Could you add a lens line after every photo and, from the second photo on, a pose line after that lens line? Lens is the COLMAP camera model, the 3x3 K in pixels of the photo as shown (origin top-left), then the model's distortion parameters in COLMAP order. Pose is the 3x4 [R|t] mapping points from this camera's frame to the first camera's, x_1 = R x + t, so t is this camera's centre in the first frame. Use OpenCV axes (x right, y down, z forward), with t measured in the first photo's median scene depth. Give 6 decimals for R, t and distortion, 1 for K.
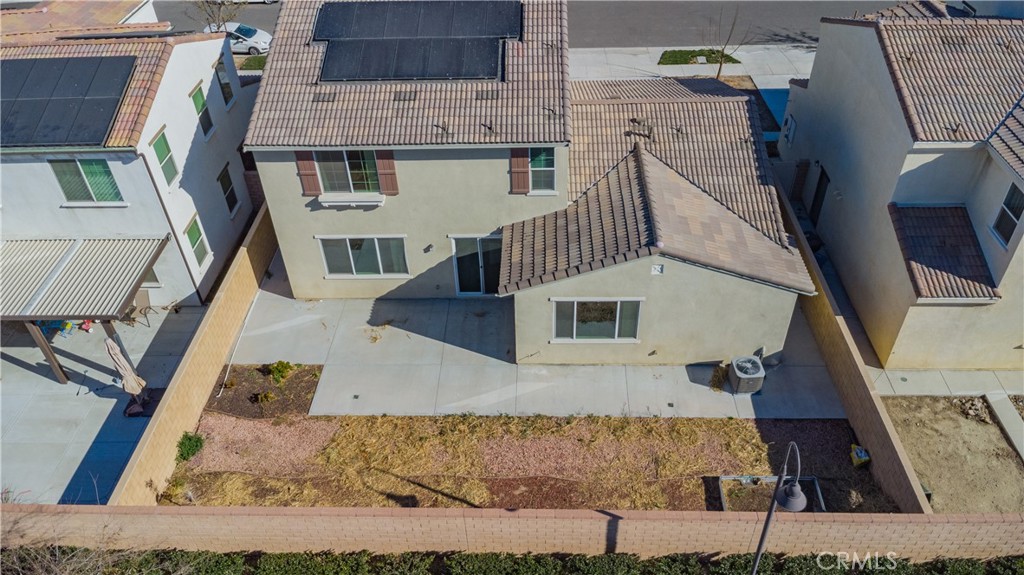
lens RADIAL K [[742.8, 0, 508.4], [0, 742.8, 285.4], [0, 0, 1]] dist [0.041094, -0.063478]
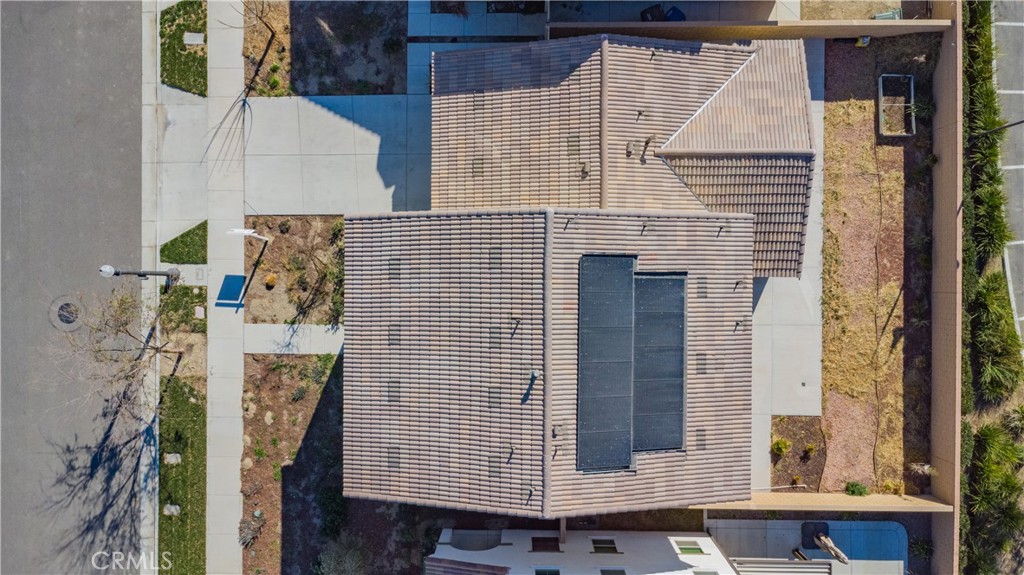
lens RADIAL K [[742.8, 0, 508.4], [0, 742.8, 285.4], [0, 0, 1]] dist [0.041094, -0.063478]
pose [[-0.027698, -0.999110, 0.031799, -0.050336], [0.663900, 0.005396, 0.747802, -1.226546], [-0.747308, 0.041824, 0.663160, 0.480355]]
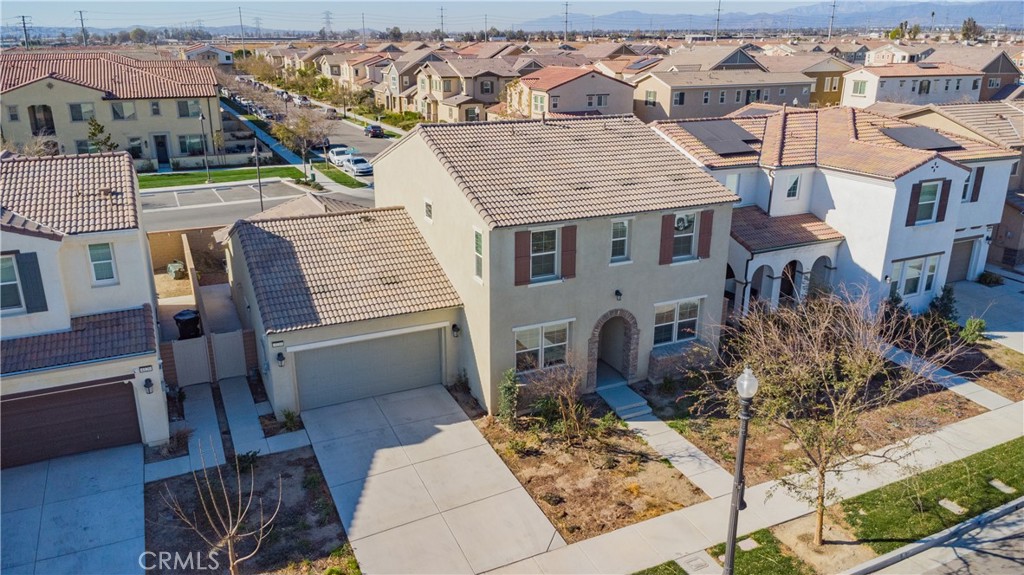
lens RADIAL K [[742.8, 0, 508.4], [0, 742.8, 285.4], [0, 0, 1]] dist [0.041094, -0.063478]
pose [[-0.890308, 0.173975, -0.420813, 0.507619], [-0.275143, 0.530826, 0.801573, -1.315196], [0.362832, 0.829431, -0.424731, 1.882939]]
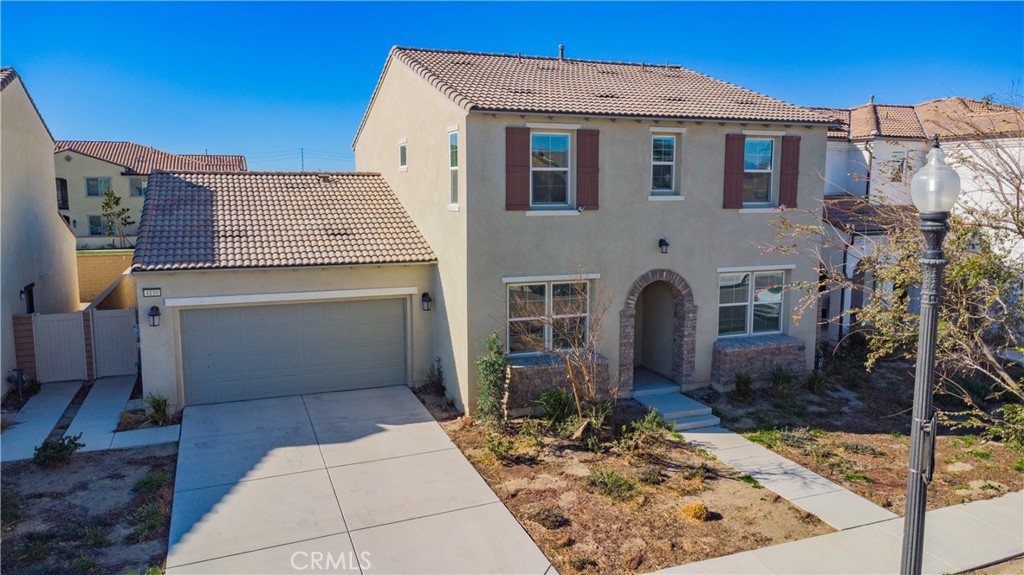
lens RADIAL K [[742.8, 0, 508.4], [0, 742.8, 285.4], [0, 0, 1]] dist [0.041094, -0.063478]
pose [[-0.919287, 0.083466, -0.384635, 0.332014], [-0.232357, 0.673694, 0.701532, -0.922971], [0.317681, 0.734282, -0.599924, 1.914318]]
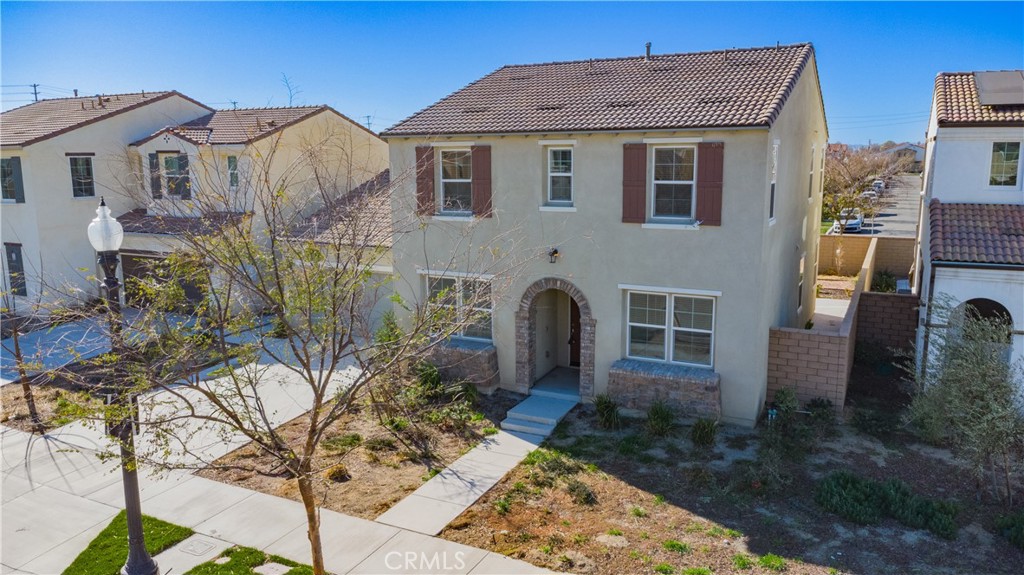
lens RADIAL K [[742.8, 0, 508.4], [0, 742.8, 285.4], [0, 0, 1]] dist [0.041094, -0.063478]
pose [[-0.901478, -0.033204, 0.431549, -0.405489], [0.311103, 0.643486, 0.699386, -0.993071], [-0.300918, 0.764737, -0.569759, 1.960711]]
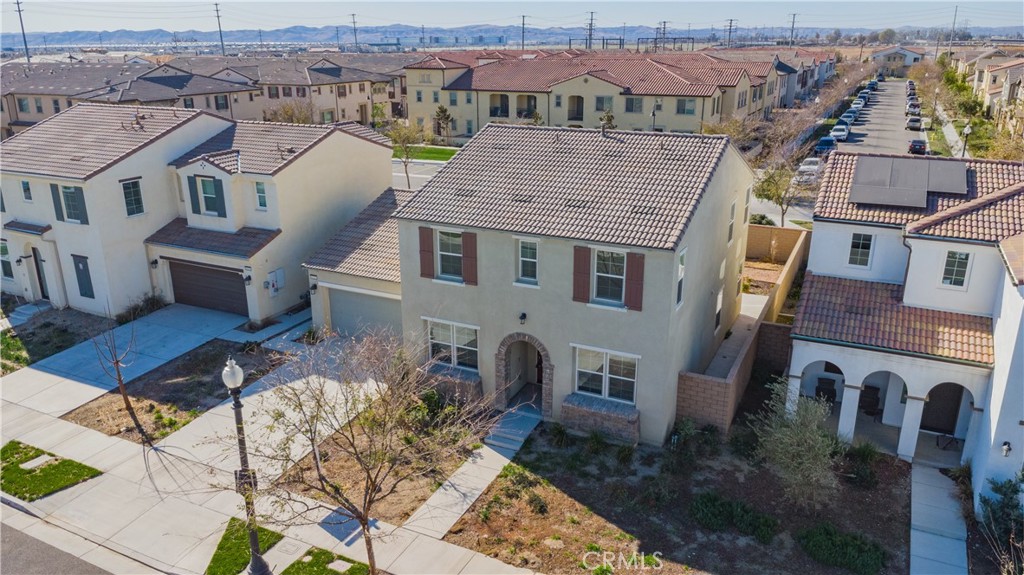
lens RADIAL K [[742.8, 0, 508.4], [0, 742.8, 285.4], [0, 0, 1]] dist [0.041094, -0.063478]
pose [[-0.907496, -0.095195, 0.409132, -0.519418], [0.299950, 0.535015, 0.789803, -1.318857], [-0.294077, 0.839462, -0.456970, 1.927965]]
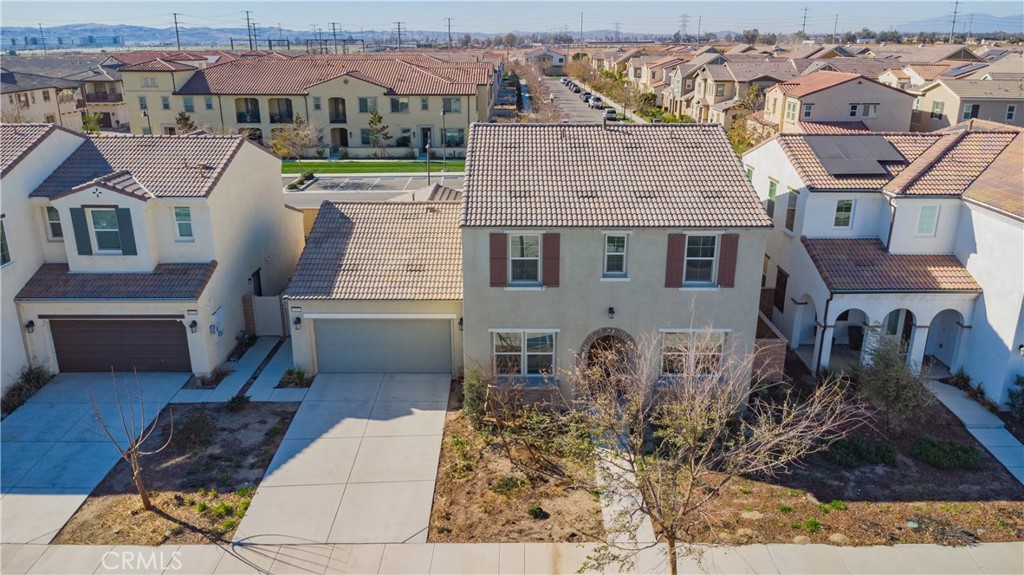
lens RADIAL K [[742.8, 0, 508.4], [0, 742.8, 285.4], [0, 0, 1]] dist [0.041094, -0.063478]
pose [[-0.999119, 0.040224, -0.011953, 0.046758], [0.010499, 0.515411, 0.856879, -1.379049], [0.040628, 0.855999, -0.515379, 1.983200]]
